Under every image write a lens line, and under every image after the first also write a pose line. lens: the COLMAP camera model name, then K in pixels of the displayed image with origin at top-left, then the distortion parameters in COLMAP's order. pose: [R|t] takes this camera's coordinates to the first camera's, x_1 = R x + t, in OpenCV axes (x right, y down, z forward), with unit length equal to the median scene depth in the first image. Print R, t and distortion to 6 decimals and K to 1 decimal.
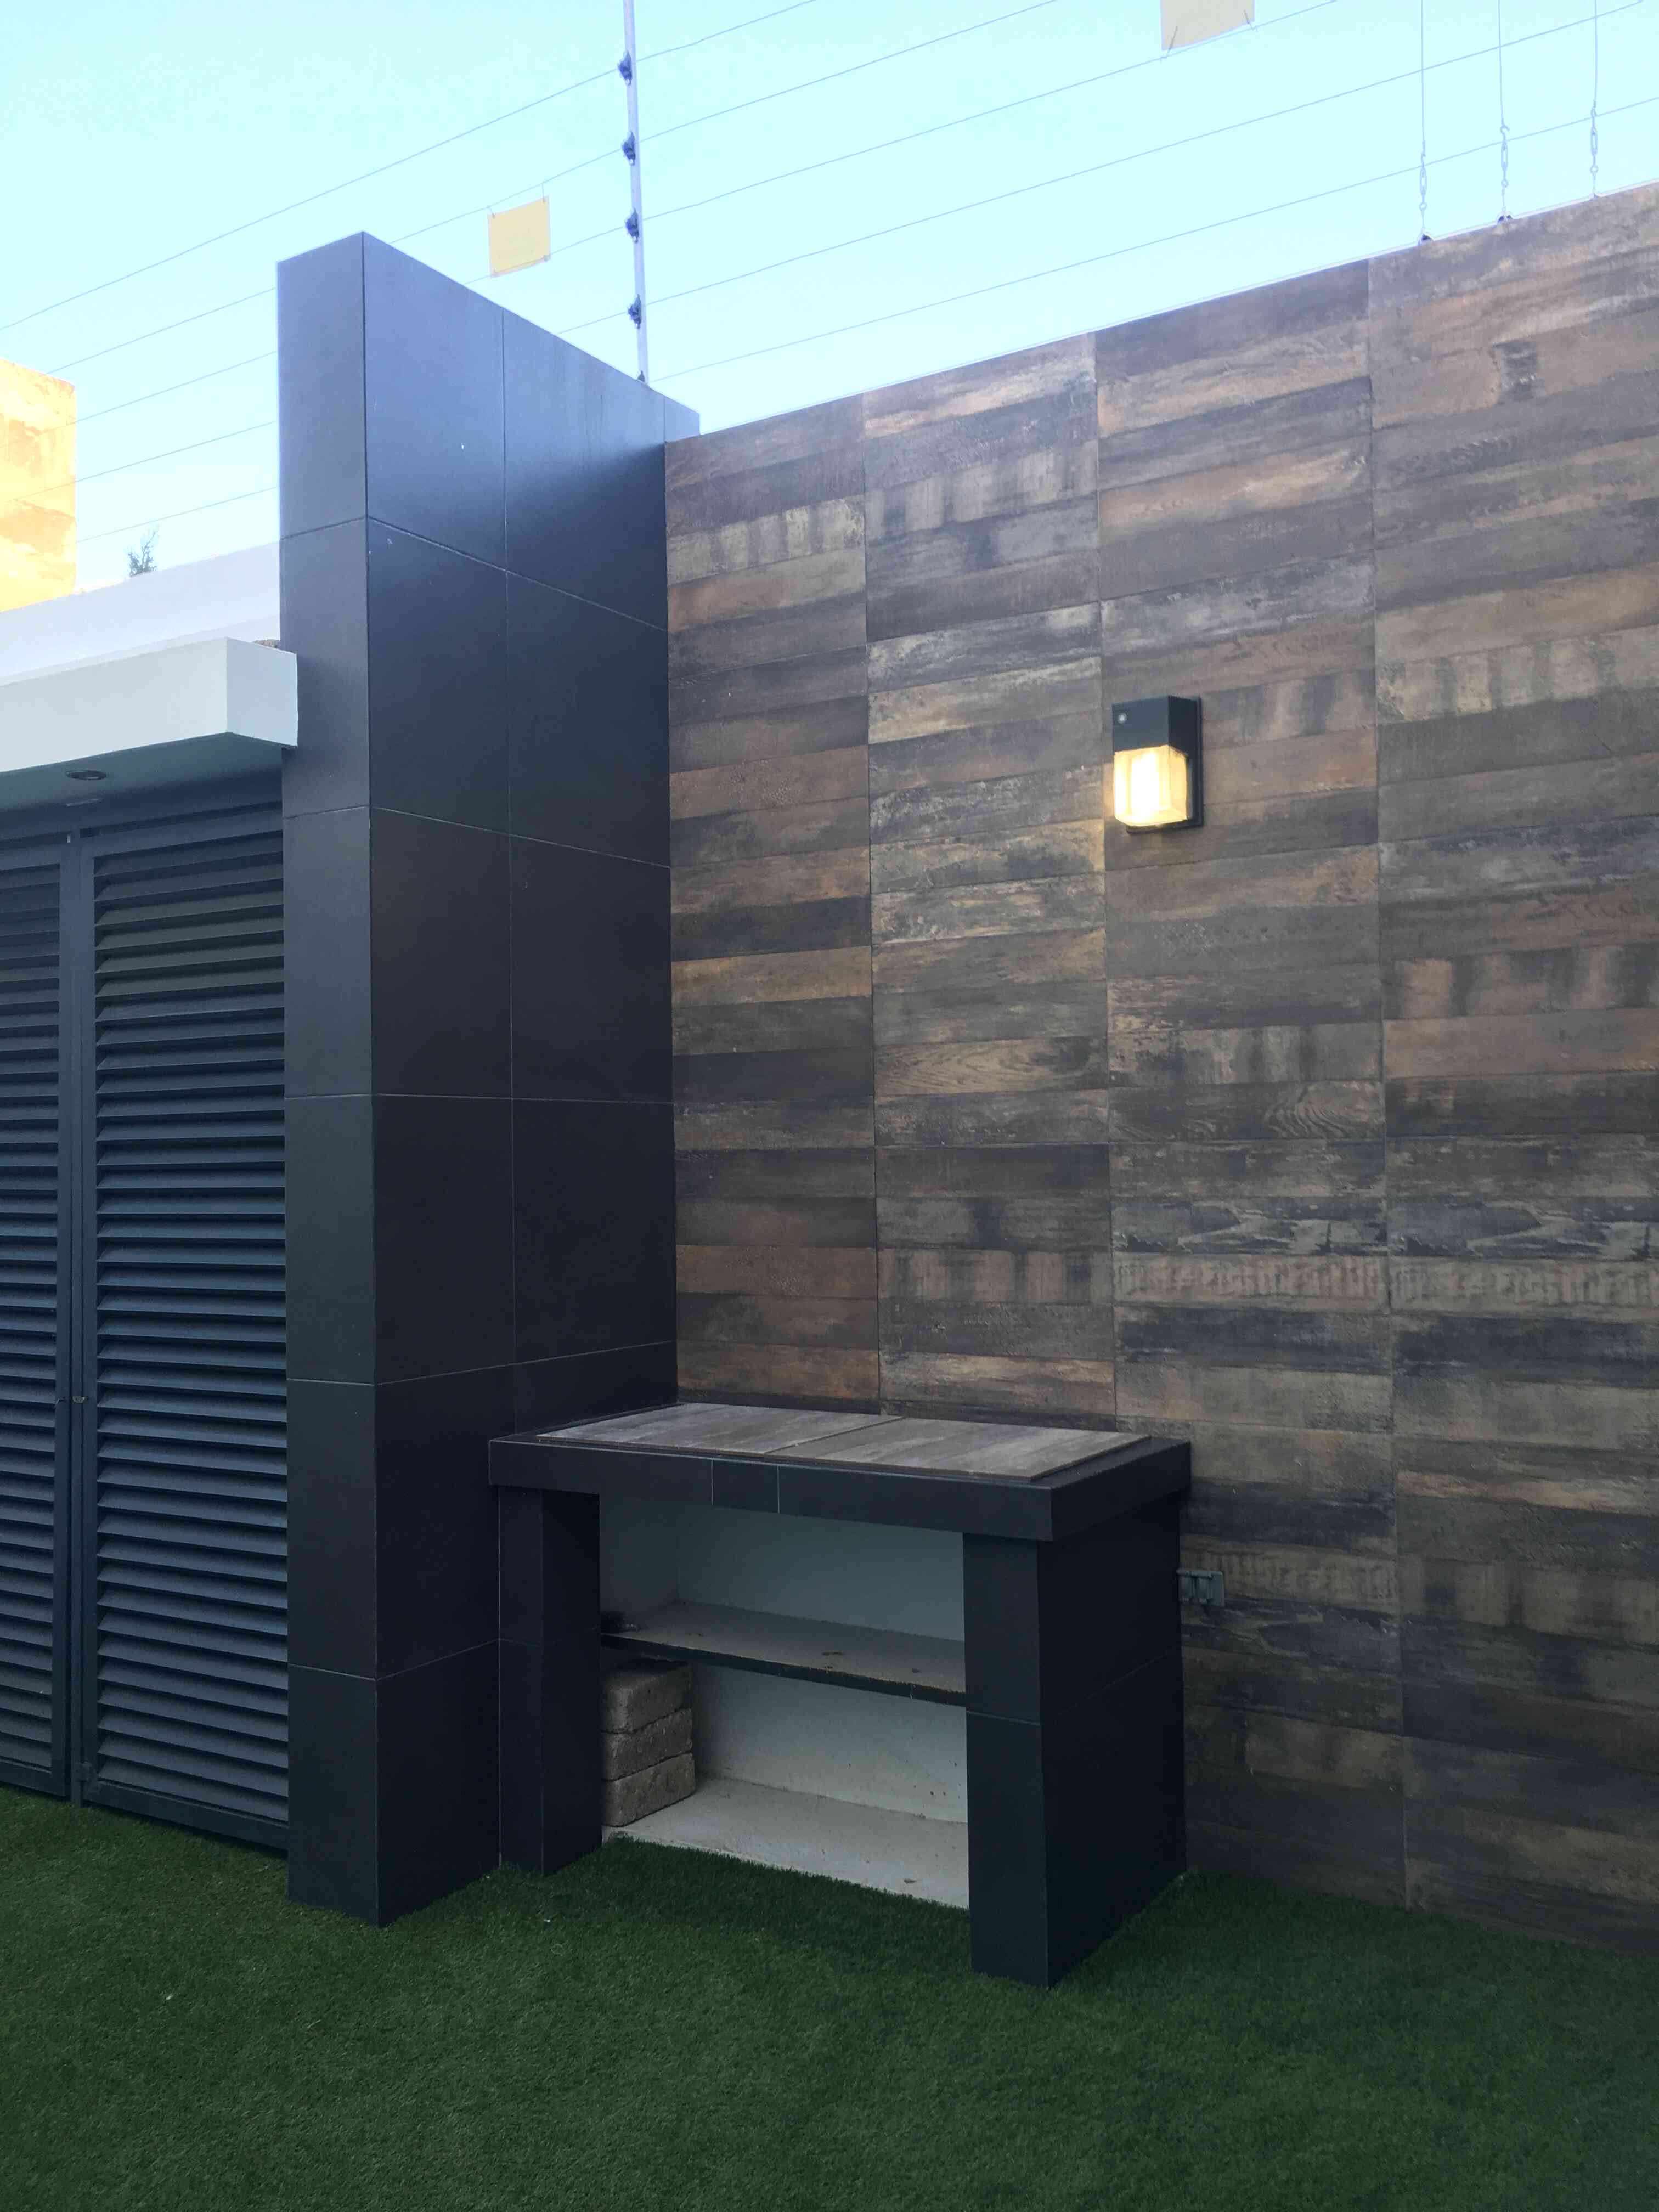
lens RADIAL K [[1954.6, 0, 825.7], [0, 1954.6, 1115.3], [0, 0, 1]] dist [0.037217, -0.033282]
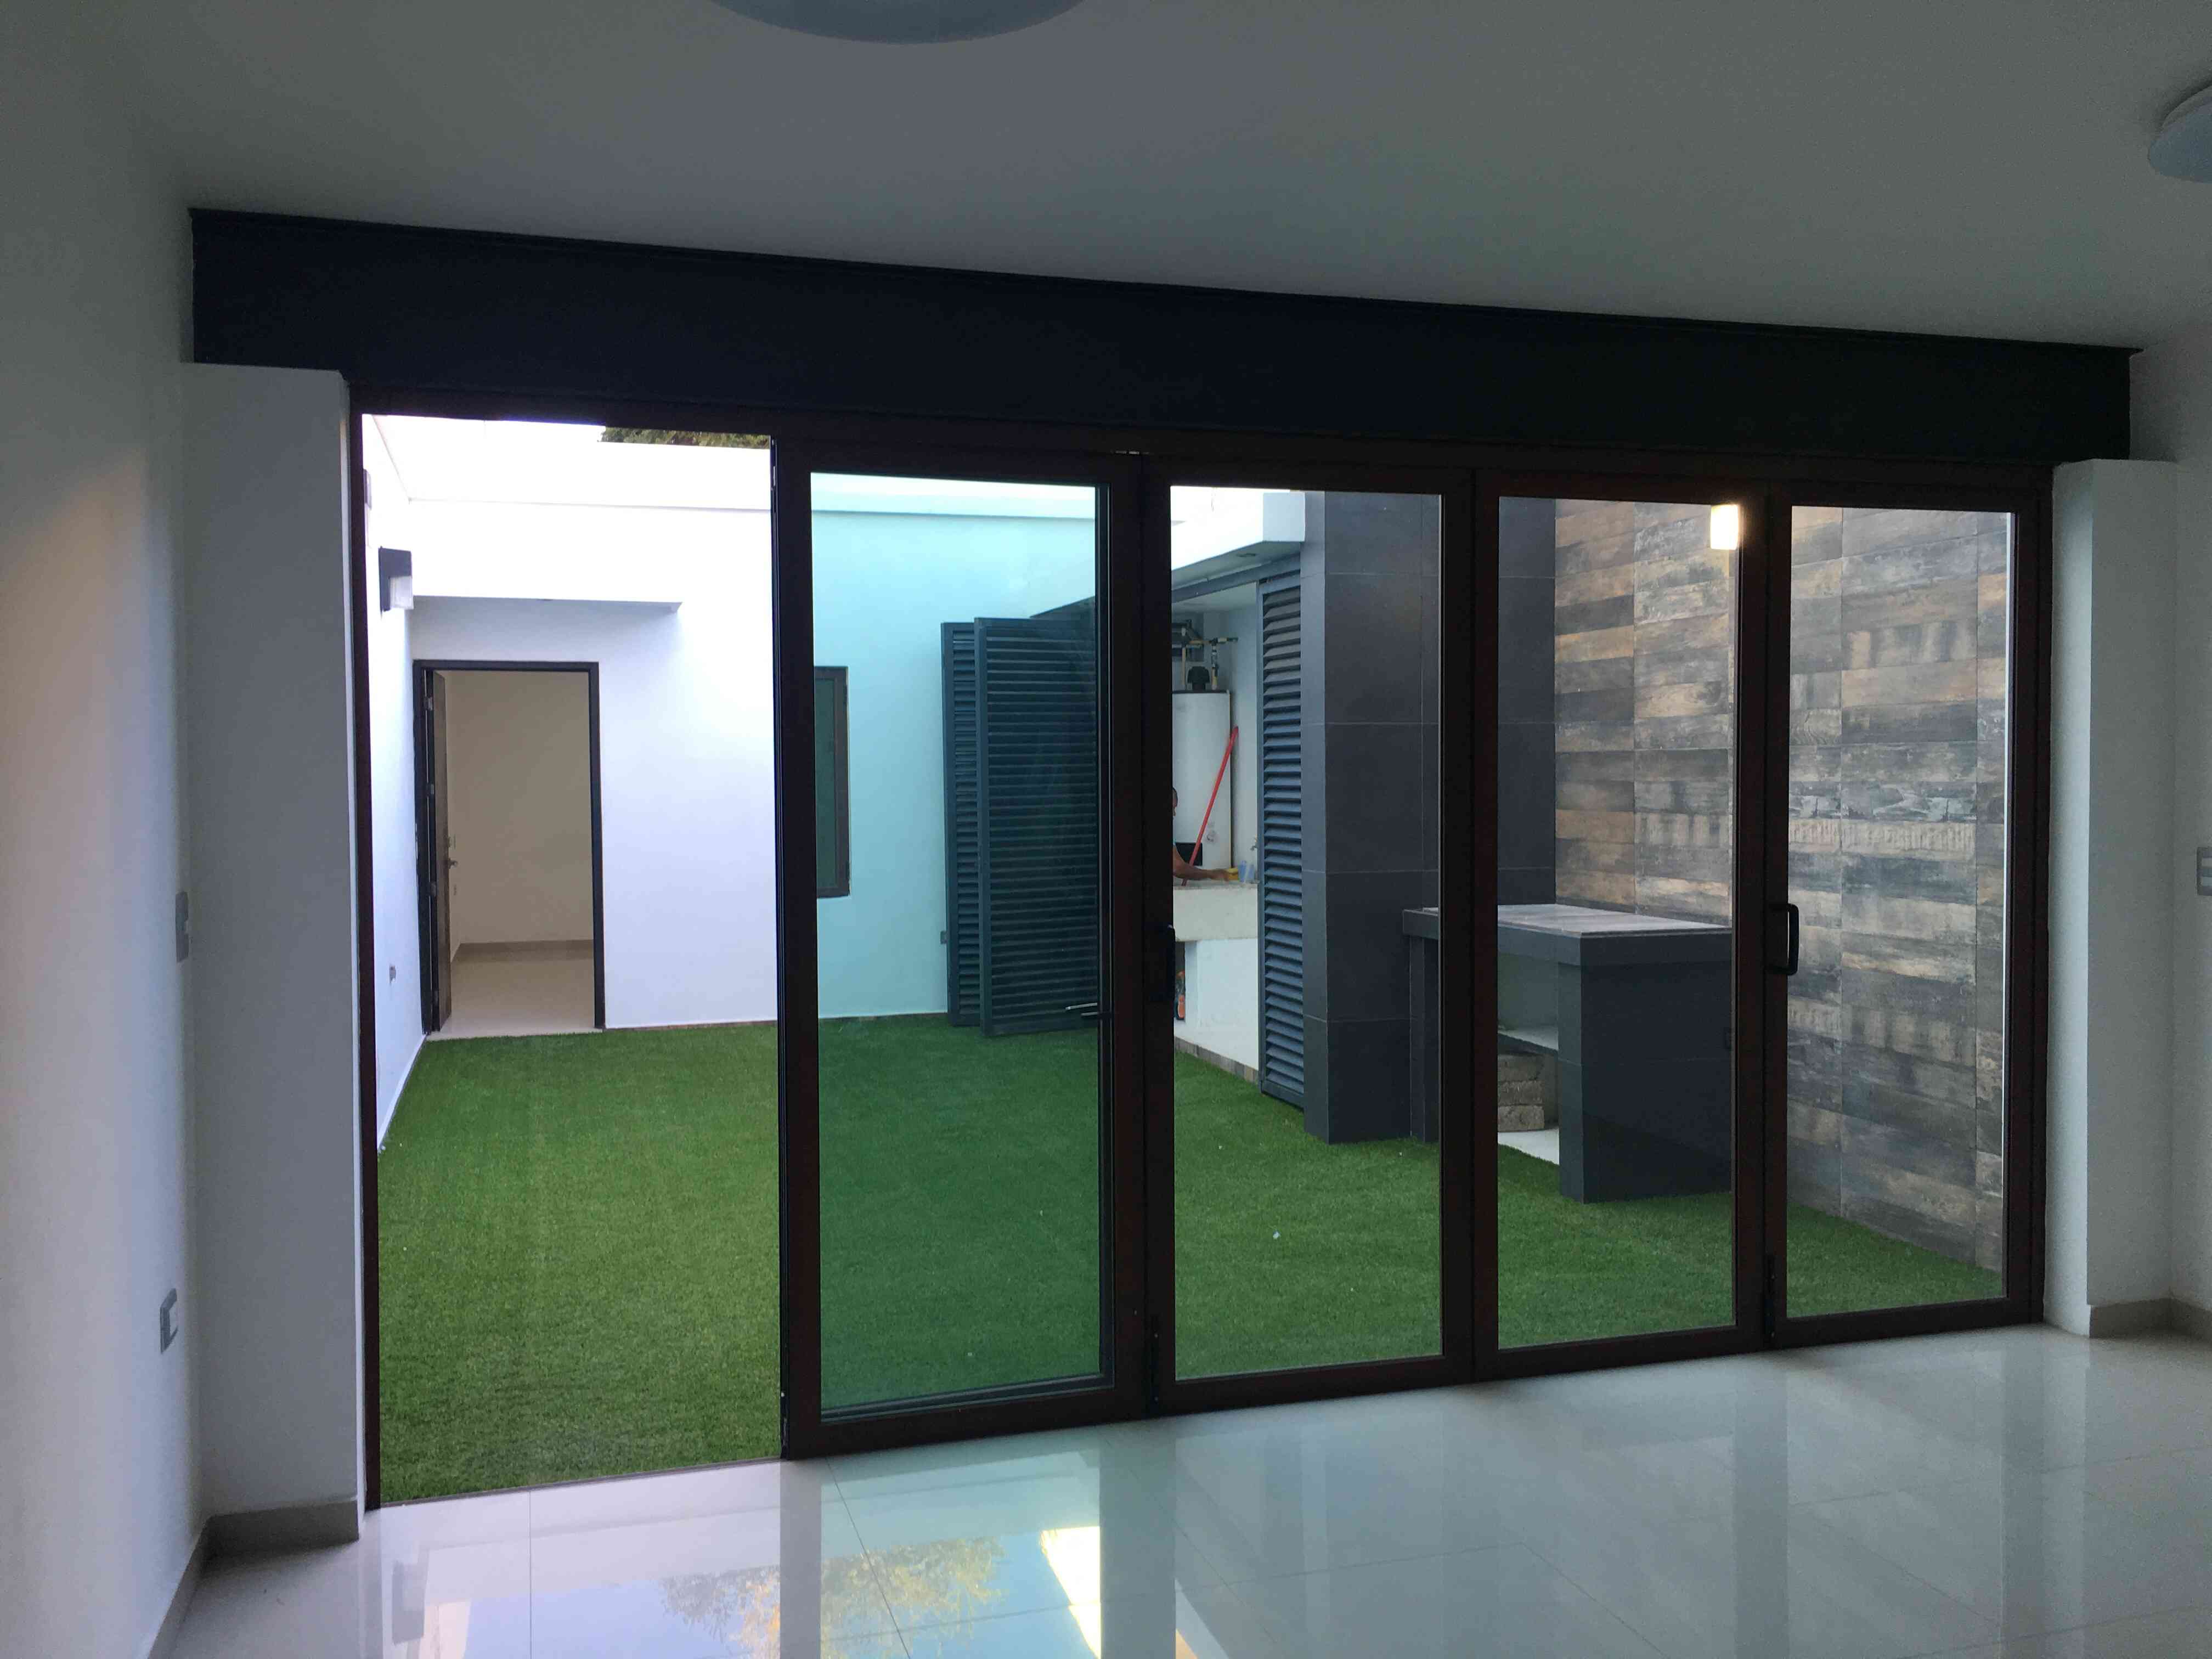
lens RADIAL K [[1954.6, 0, 1108.2], [0, 1954.6, 825.7], [0, 0, 1]] dist [0.037217, -0.033282]
pose [[0.752174, 0.020131, -0.658657, 0.816641], [0.022449, 0.998170, 0.056144, -0.023391], [0.658582, -0.057016, 0.750346, -0.543314]]
